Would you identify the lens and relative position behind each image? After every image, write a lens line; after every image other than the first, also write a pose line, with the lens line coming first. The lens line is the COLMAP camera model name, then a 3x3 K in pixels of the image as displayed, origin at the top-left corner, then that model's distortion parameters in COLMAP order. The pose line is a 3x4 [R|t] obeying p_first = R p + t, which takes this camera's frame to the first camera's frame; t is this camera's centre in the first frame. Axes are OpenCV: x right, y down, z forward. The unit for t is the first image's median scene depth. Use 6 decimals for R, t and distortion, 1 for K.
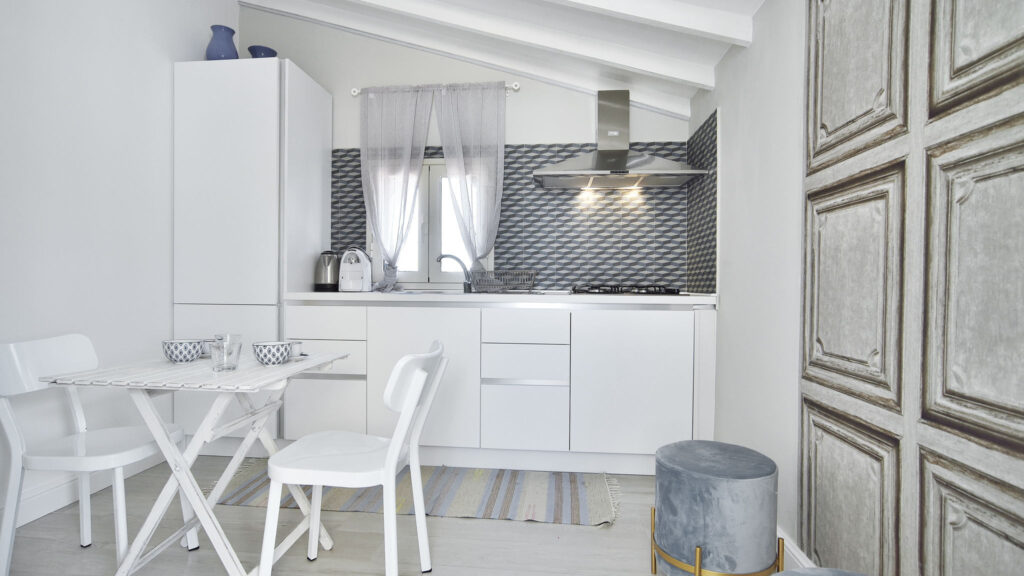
lens RADIAL K [[536.8, 0, 495.5], [0, 536.8, 291.5], [0, 0, 1]] dist [-0.014764, 0.016274]
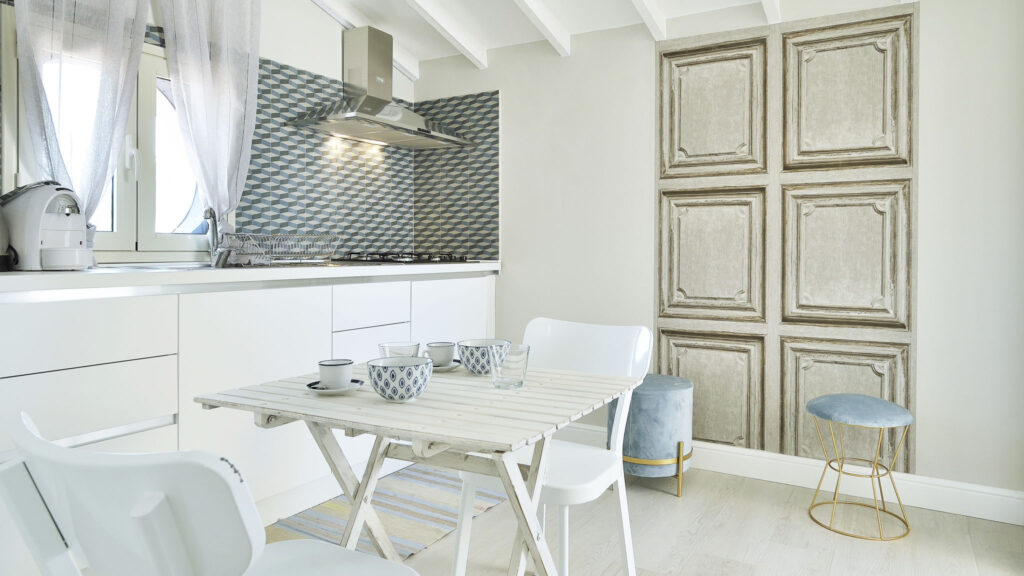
lens RADIAL K [[702.9, 0, 511.6], [0, 702.9, 258.3], [0, 0, 1]] dist [-0.010346, 0.001546]
pose [[0.384638, -0.017076, 0.922910, -1.360705], [0.010301, 0.999846, 0.014206, -0.030357], [-0.923010, 0.004042, 0.384754, 0.641222]]
